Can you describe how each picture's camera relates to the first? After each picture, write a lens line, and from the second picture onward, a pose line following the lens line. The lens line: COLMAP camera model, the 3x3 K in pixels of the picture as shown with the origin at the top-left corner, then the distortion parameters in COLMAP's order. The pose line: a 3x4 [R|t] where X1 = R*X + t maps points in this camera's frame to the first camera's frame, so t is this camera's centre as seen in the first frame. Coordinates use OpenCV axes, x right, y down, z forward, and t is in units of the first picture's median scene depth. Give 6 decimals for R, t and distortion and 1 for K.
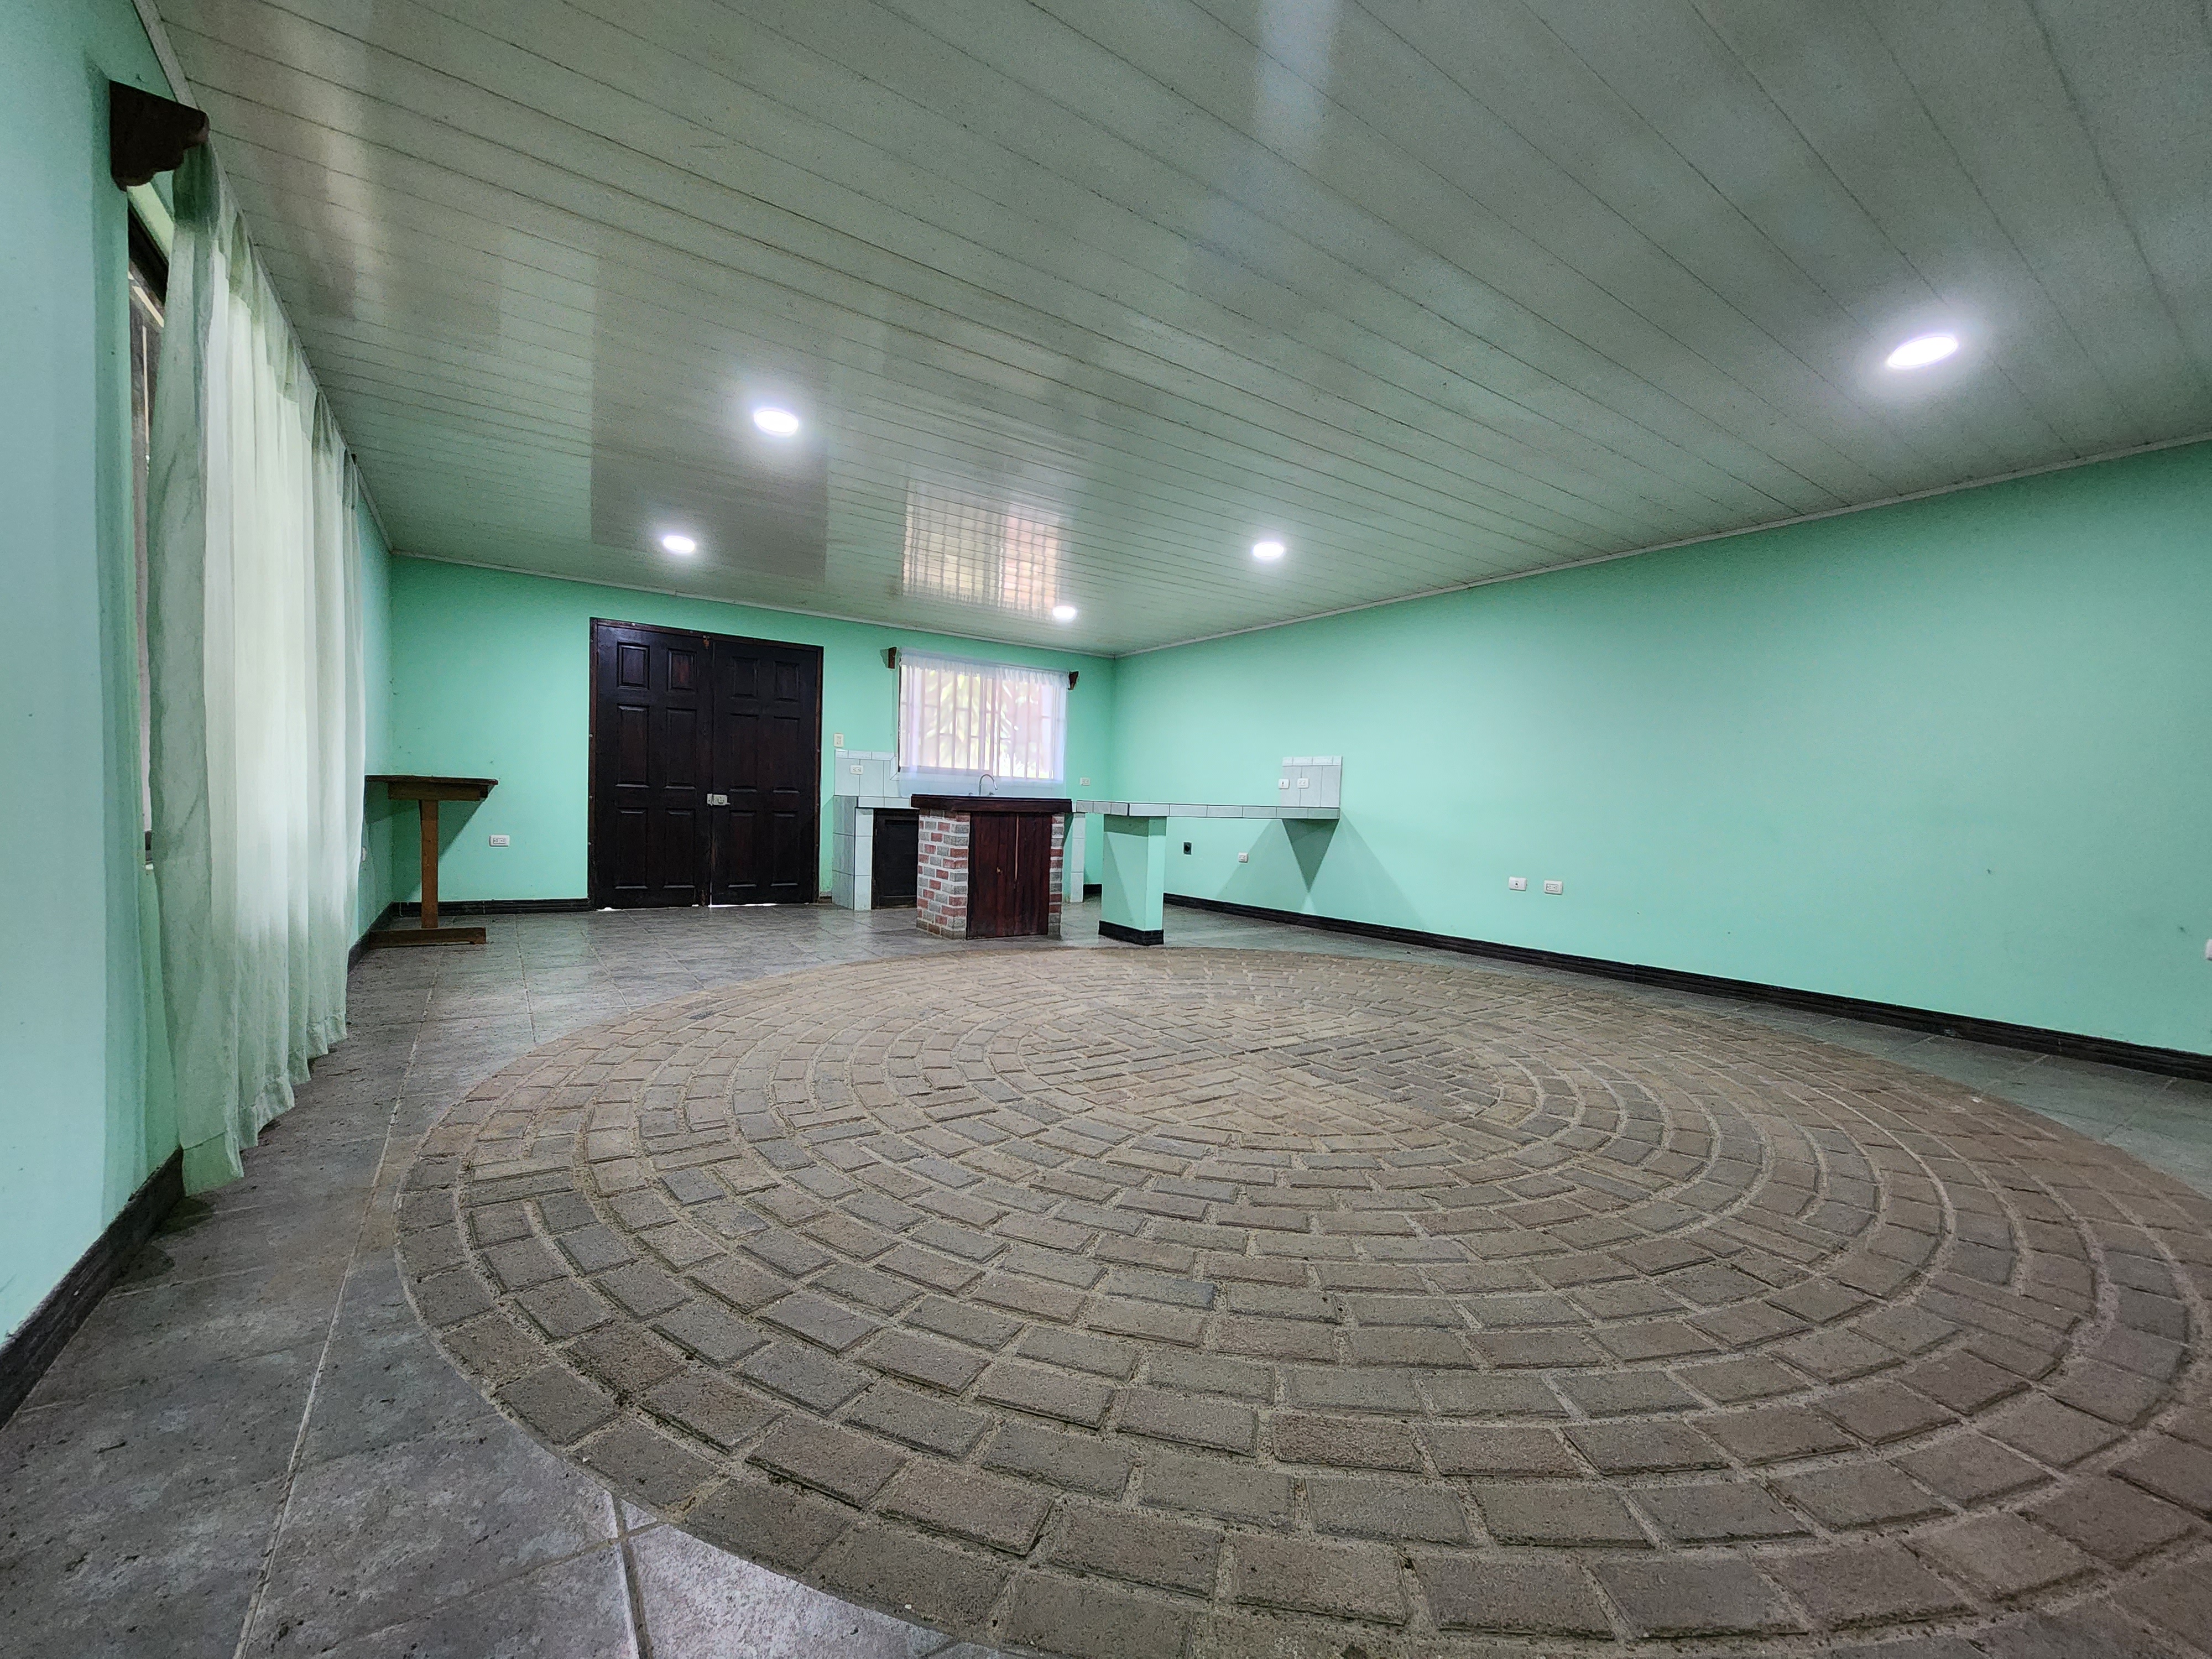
lens RADIAL K [[908.7, 0, 1100.7], [0, 908.7, 837.6], [0, 0, 1]] dist [-0.002325, -0.000407]
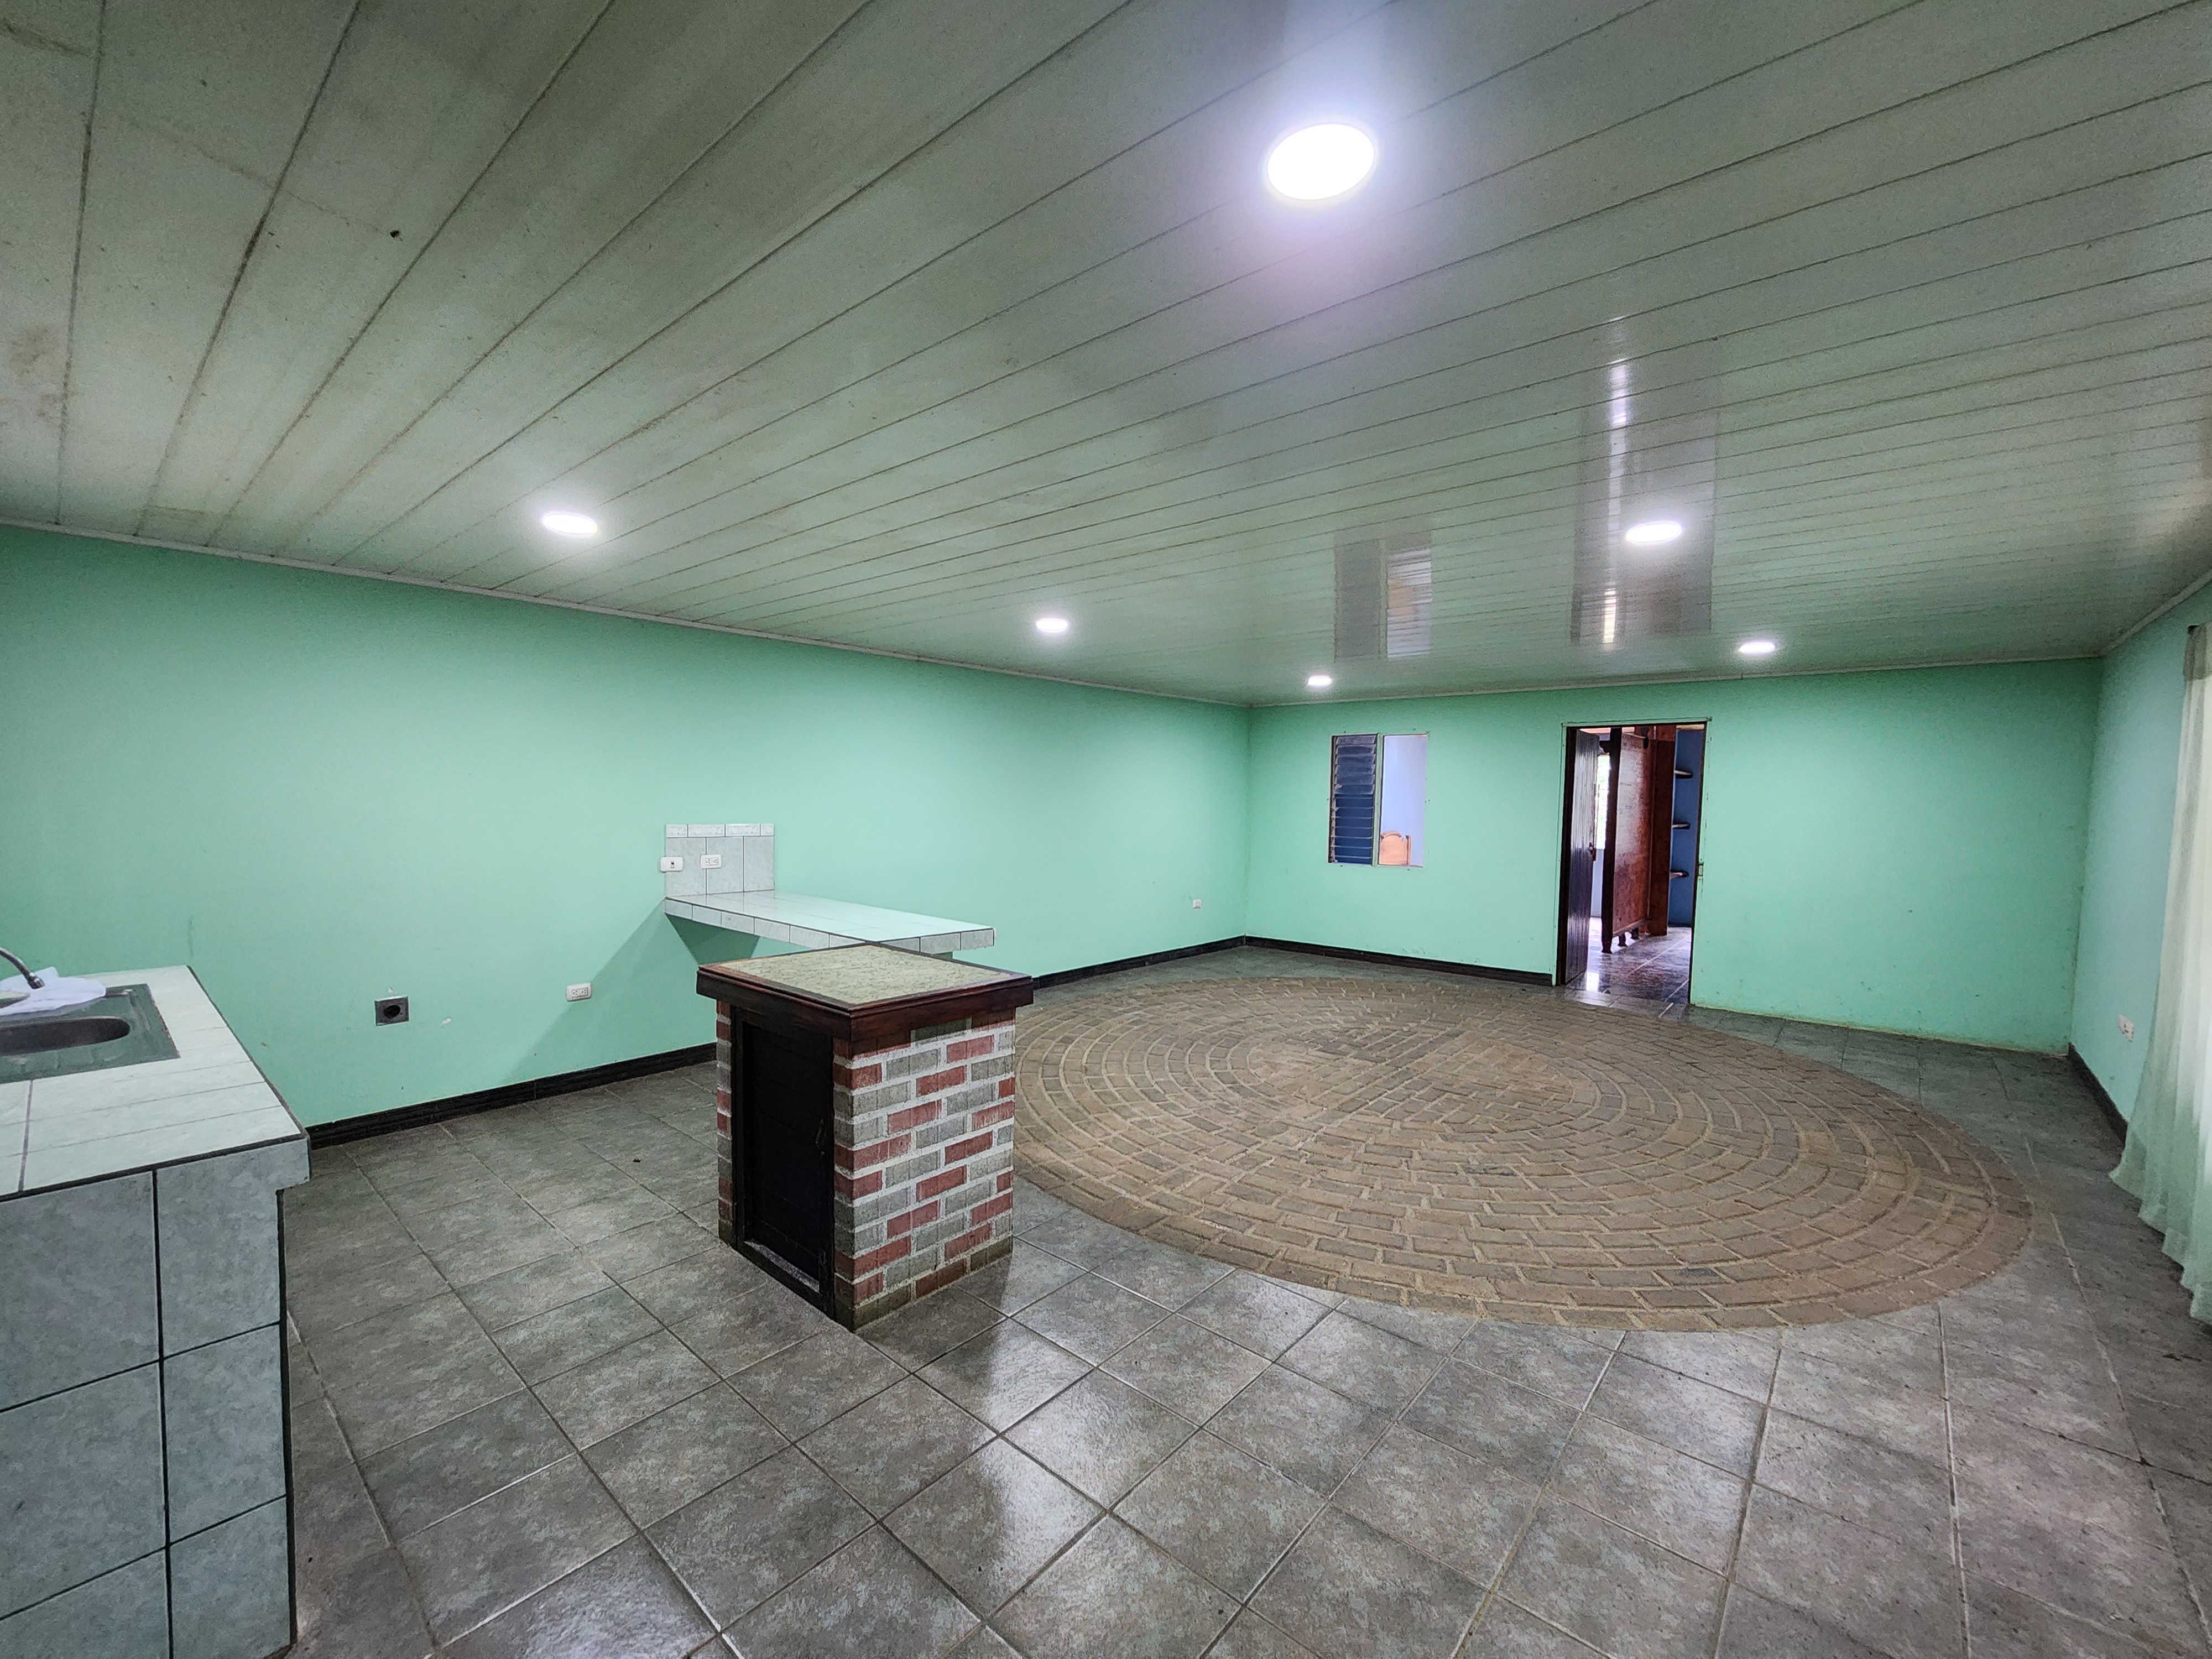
lens RADIAL K [[908.7, 0, 1123.0], [0, 908.7, 827.9], [0, 0, 1]] dist [-0.002325, -0.000407]
pose [[-0.270031, -0.071871, 0.960166, -0.643623], [0.011890, 0.996885, 0.077963, -0.163655], [-0.962778, 0.032469, -0.268335, 1.047395]]
